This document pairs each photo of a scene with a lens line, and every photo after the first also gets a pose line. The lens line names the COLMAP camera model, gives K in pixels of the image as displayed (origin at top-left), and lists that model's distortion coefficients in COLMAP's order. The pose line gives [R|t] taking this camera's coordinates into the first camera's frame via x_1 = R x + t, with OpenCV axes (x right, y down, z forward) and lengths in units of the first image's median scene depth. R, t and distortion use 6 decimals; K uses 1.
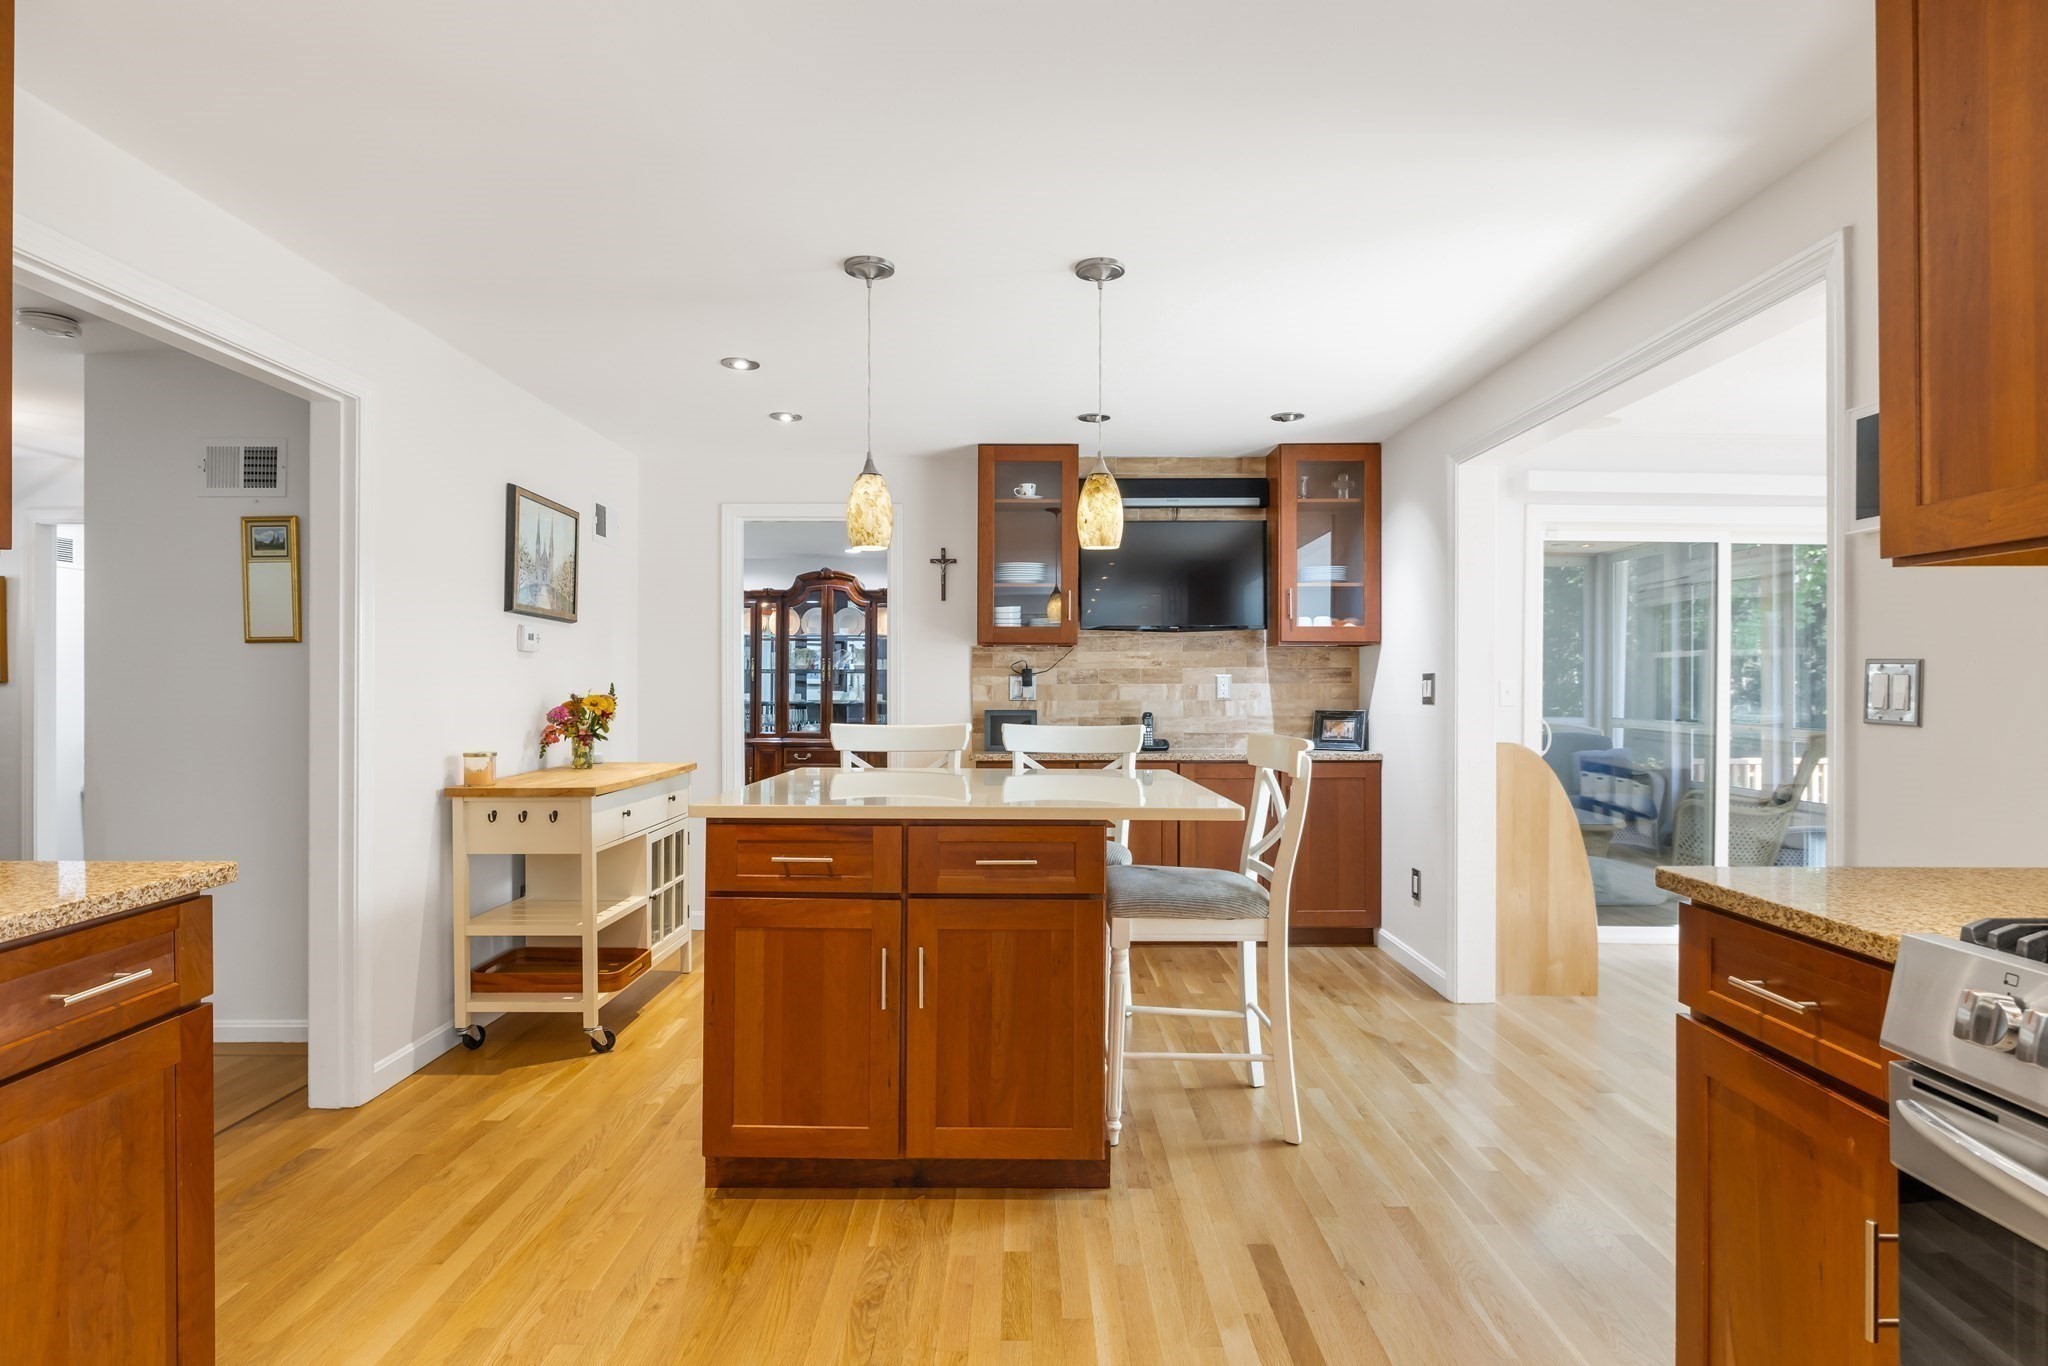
lens RADIAL K [[1076.5, 0, 1022.7], [0, 1076.5, 674.3], [0, 0, 1]] dist [-0.001591, 0.000026]
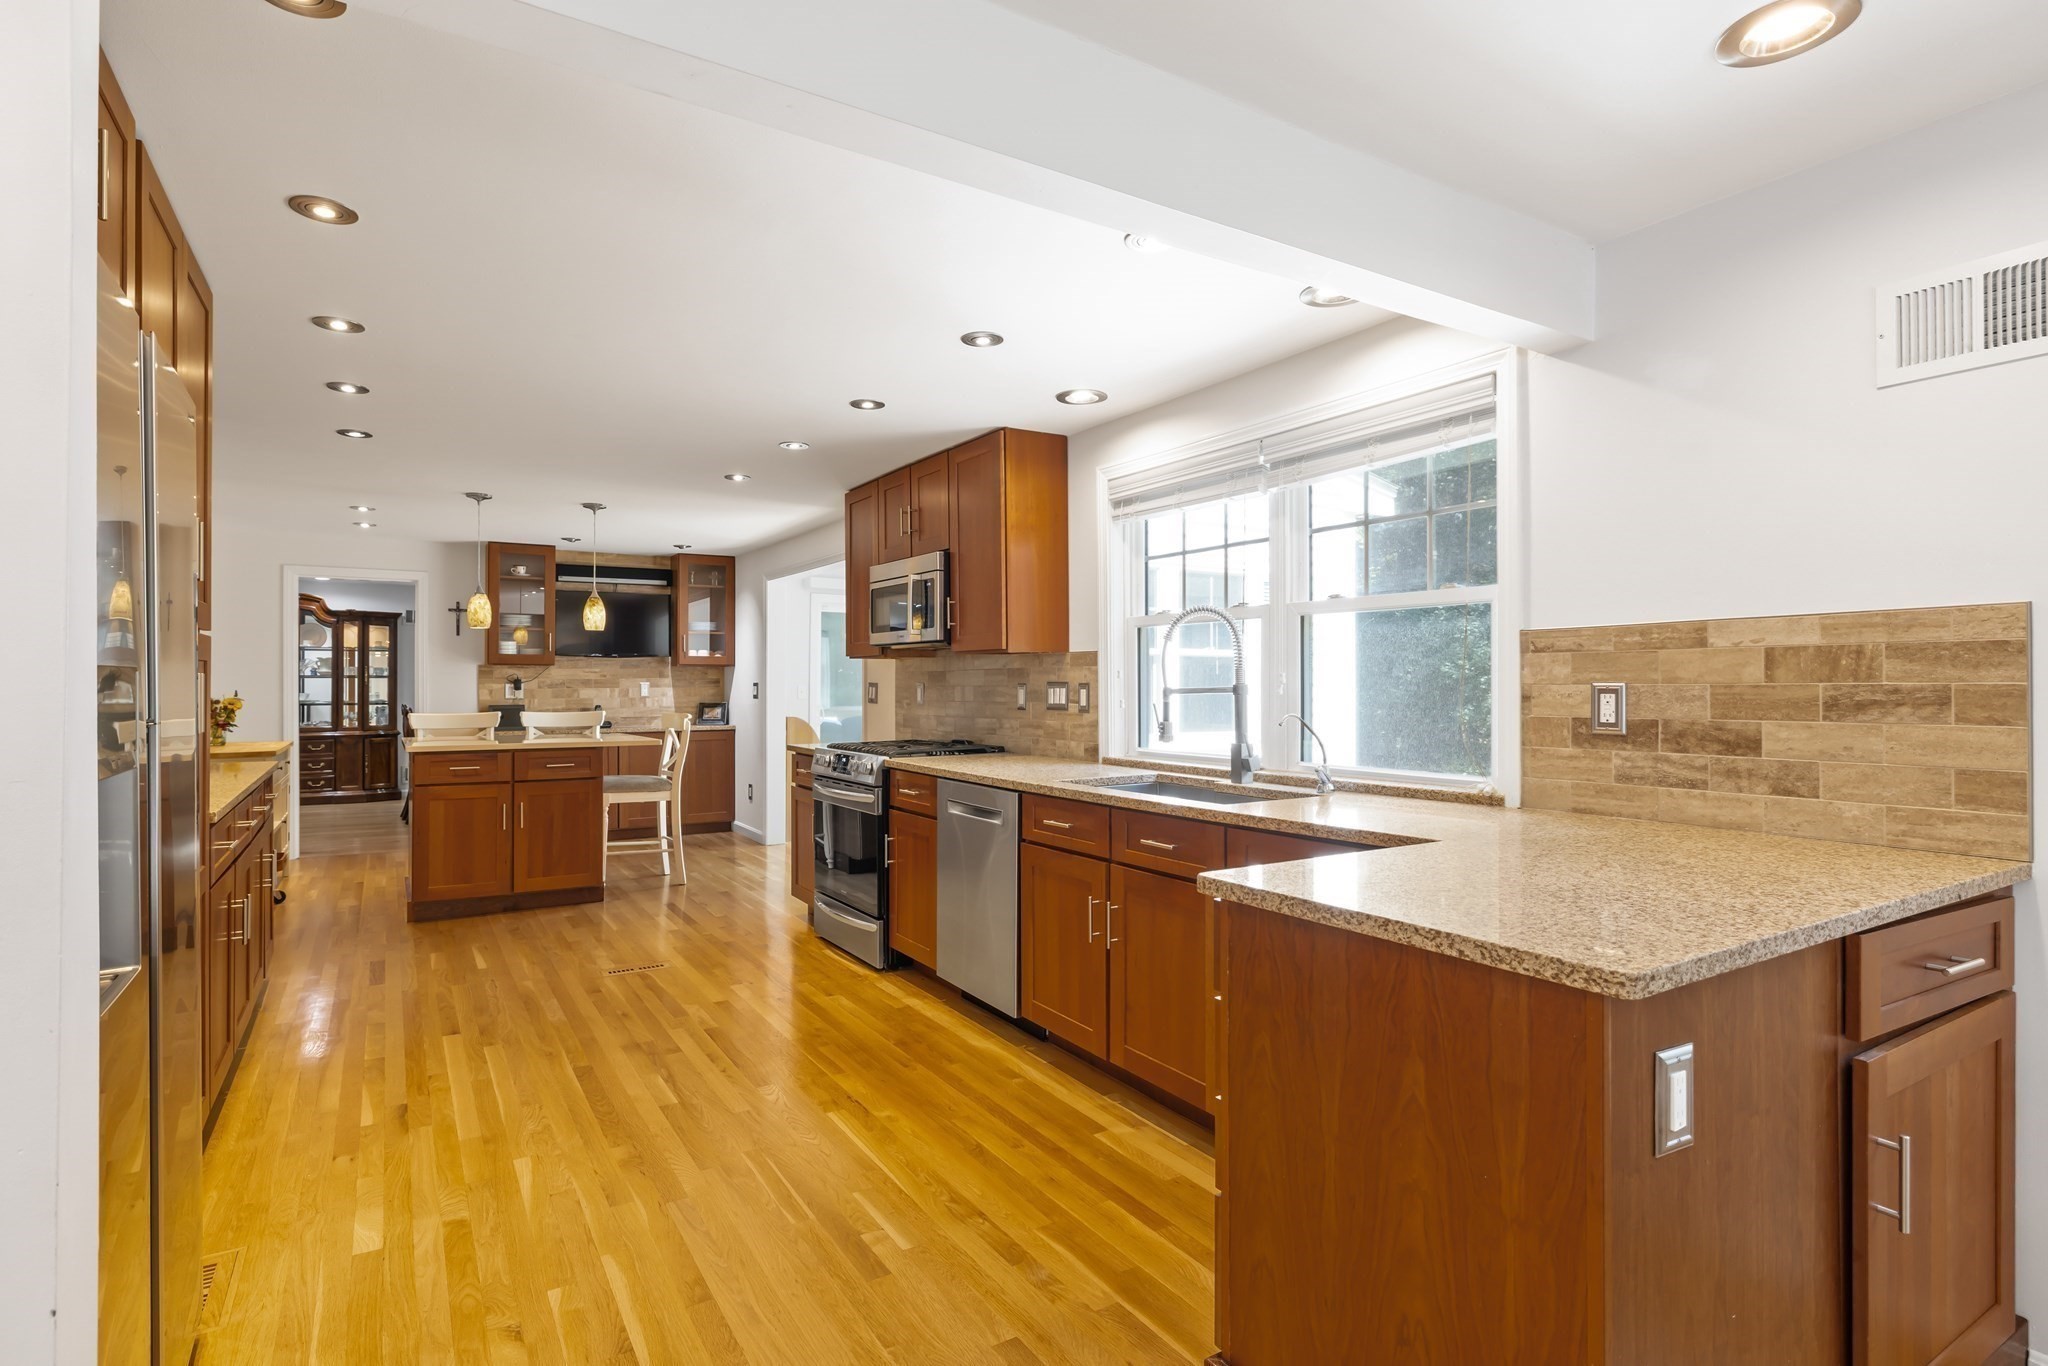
lens RADIAL K [[1052.3, 0, 1024.0], [0, 1052.3, 683.0], [0, 0, 1]] dist [-0.002381, -0.000194]
pose [[0.854325, -0.002477, 0.519733, -0.269159], [-0.003062, 0.999947, 0.009799, -0.027700], [-0.519730, -0.009963, 0.854272, -1.189238]]
